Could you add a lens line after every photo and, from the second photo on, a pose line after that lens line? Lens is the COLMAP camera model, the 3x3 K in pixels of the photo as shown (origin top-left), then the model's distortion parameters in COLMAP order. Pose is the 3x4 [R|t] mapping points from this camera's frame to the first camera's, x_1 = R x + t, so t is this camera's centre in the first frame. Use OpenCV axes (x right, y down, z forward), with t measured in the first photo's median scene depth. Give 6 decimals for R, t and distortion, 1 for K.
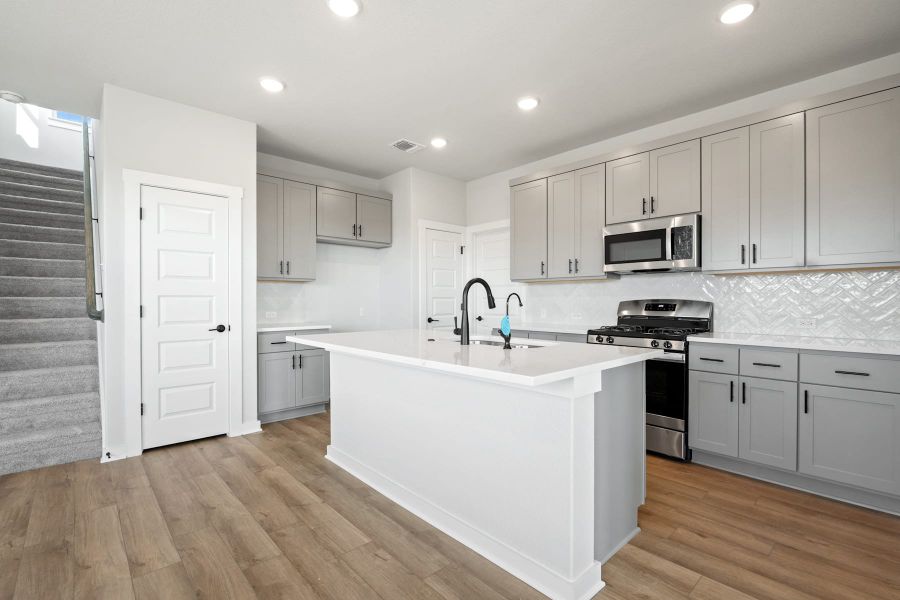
lens RADIAL K [[410.9, 0, 452.6], [0, 410.9, 301.5], [0, 0, 1]] dist [0.000458, -0.003596]
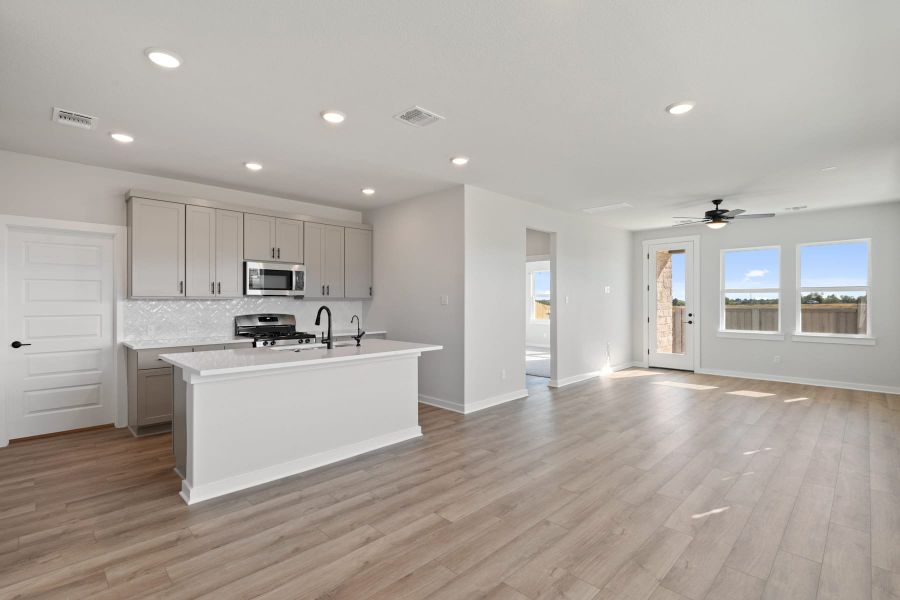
lens RADIAL K [[410.9, 0, 446.7], [0, 410.9, 304.2], [0, 0, 1]] dist [0.000458, -0.003596]
pose [[-0.035104, -0.005794, 0.999367, -1.088513], [0.001304, 0.999982, 0.005843, -0.052215], [-0.999383, 0.001508, -0.035095, 0.424609]]
